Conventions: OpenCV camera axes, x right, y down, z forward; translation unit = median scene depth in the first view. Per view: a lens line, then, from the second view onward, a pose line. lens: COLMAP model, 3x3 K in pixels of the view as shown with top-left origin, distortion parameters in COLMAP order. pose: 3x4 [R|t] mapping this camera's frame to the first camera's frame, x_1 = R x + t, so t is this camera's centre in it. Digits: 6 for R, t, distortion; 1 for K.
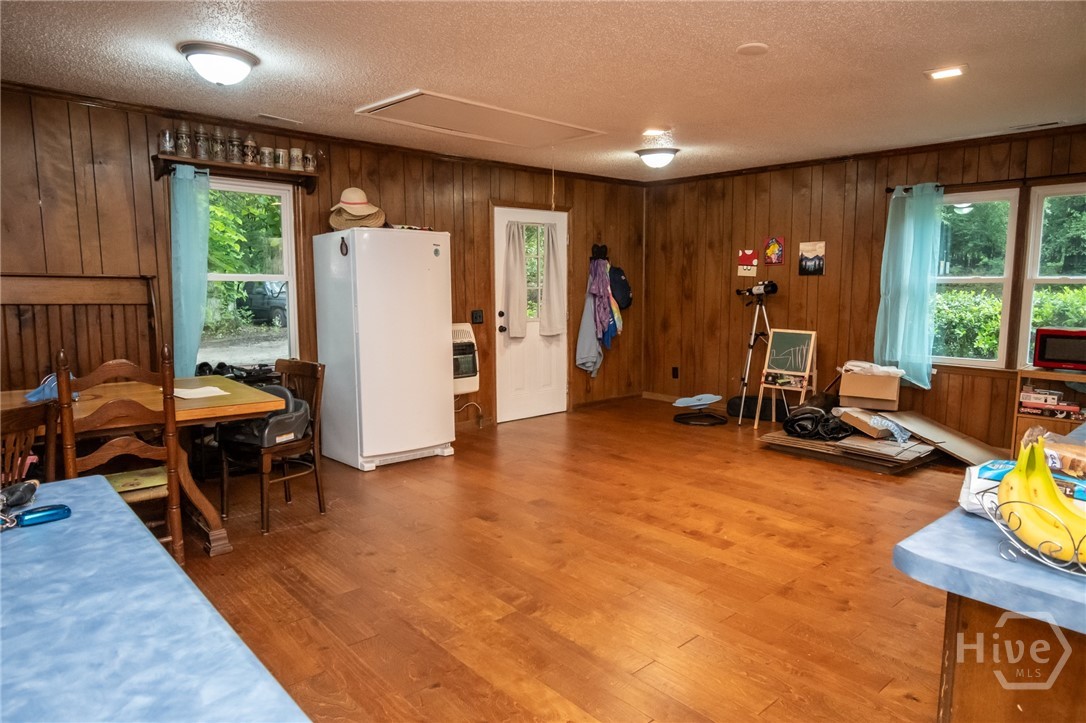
lens RADIAL K [[686.5, 0, 543.0], [0, 686.5, 361.5], [0, 0, 1]] dist [0.000644, 0.000933]
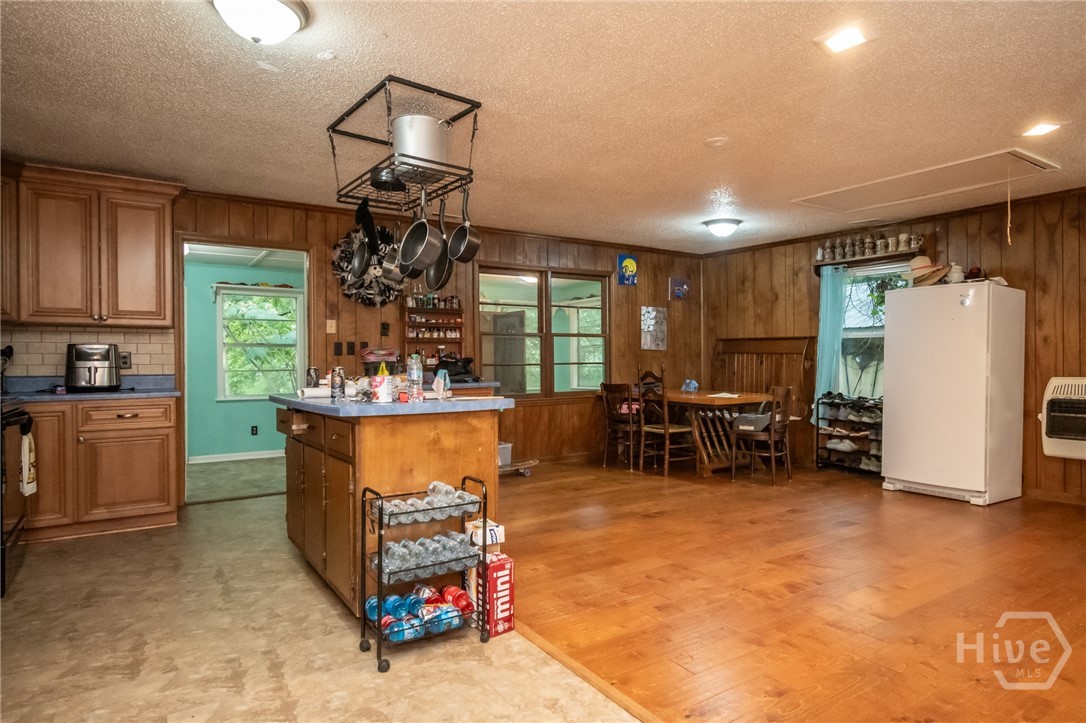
lens RADIAL K [[619.0, 0, 543.0], [0, 619.0, 361.5], [0, 0, 1]] dist [-0.001132, -0.000187]
pose [[-0.145859, -0.003244, -0.989300, 0.676738], [-0.110856, 0.993750, 0.013086, -0.008457], [0.983075, 0.111579, -0.145307, 0.401020]]
